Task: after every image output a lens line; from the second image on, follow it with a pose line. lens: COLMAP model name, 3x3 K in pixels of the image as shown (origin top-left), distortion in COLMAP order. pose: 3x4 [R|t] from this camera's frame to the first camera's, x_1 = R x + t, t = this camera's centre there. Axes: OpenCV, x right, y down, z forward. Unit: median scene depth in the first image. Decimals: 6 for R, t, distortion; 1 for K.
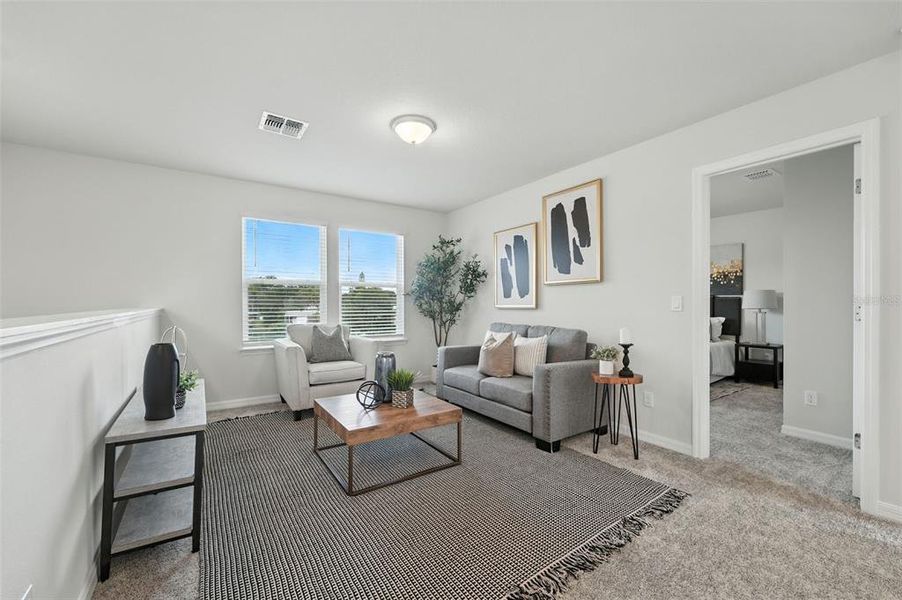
lens RADIAL K [[362.8, 0, 473.4], [0, 362.8, 299.5], [0, 0, 1]] dist [-0.001517, 0.000735]
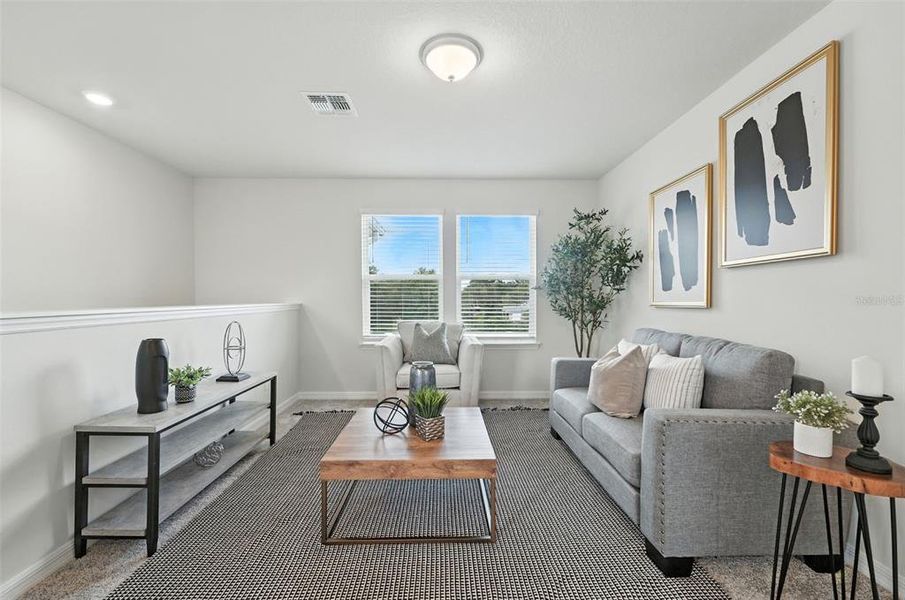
lens RADIAL K [[387.5, 0, 451.0], [0, 387.5, 300.1], [0, 0, 1]] dist [-0.000268, 0.000466]
pose [[0.826797, 0.002763, -0.562494, 0.198856], [0.005281, 0.999906, 0.012675, 0.001967], [0.562476, -0.013450, 0.826704, 0.255034]]
